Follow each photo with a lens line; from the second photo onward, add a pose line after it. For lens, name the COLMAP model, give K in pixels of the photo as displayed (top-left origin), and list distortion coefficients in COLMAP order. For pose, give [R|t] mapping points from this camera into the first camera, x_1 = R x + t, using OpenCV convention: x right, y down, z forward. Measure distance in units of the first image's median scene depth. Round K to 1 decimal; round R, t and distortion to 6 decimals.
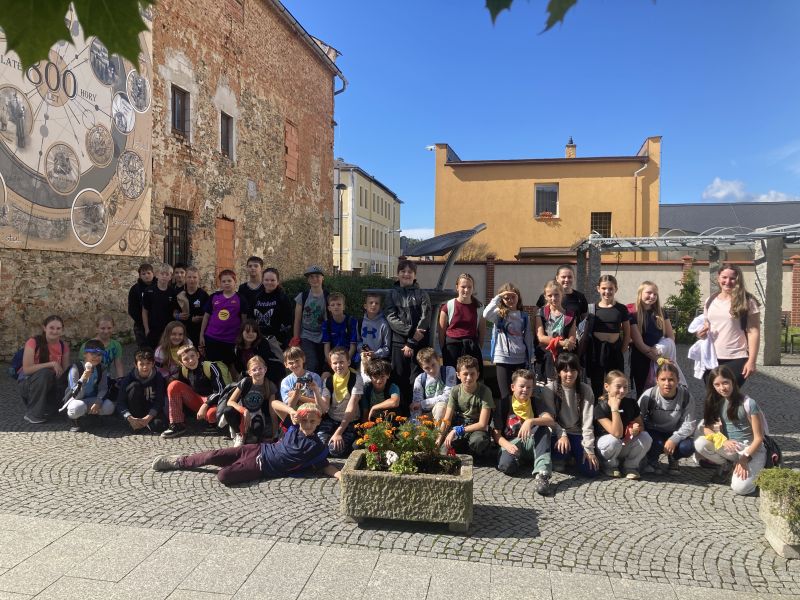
lens RADIAL K [[628.7, 0, 400.0], [0, 628.7, 300.0], [0, 0, 1]] dist [-0.001709, -0.006585]
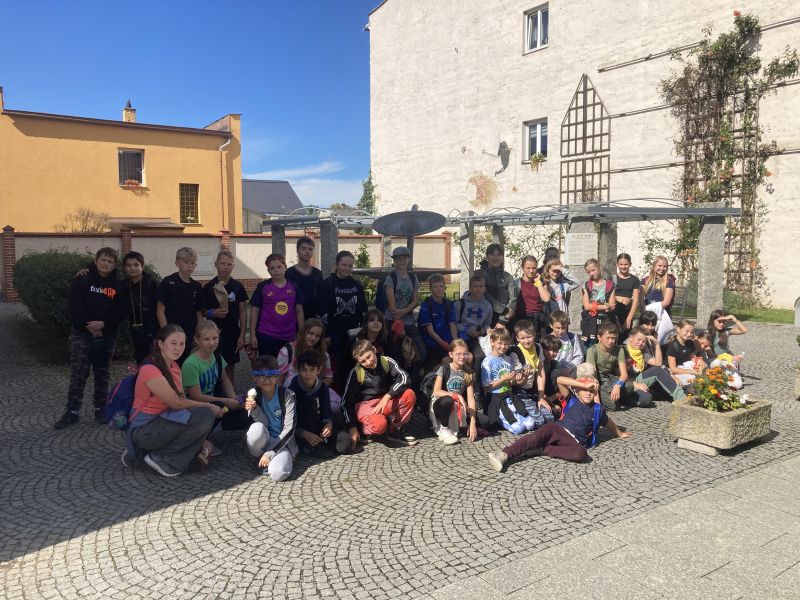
lens RADIAL K [[628.7, 0, 400.0], [0, 628.7, 300.0], [0, 0, 1]] dist [-0.001709, -0.006585]
pose [[0.721504, -0.063305, 0.689510, -0.135376], [0.031140, 0.997771, 0.059022, -0.005317], [-0.691710, -0.021113, 0.721867, 0.052264]]
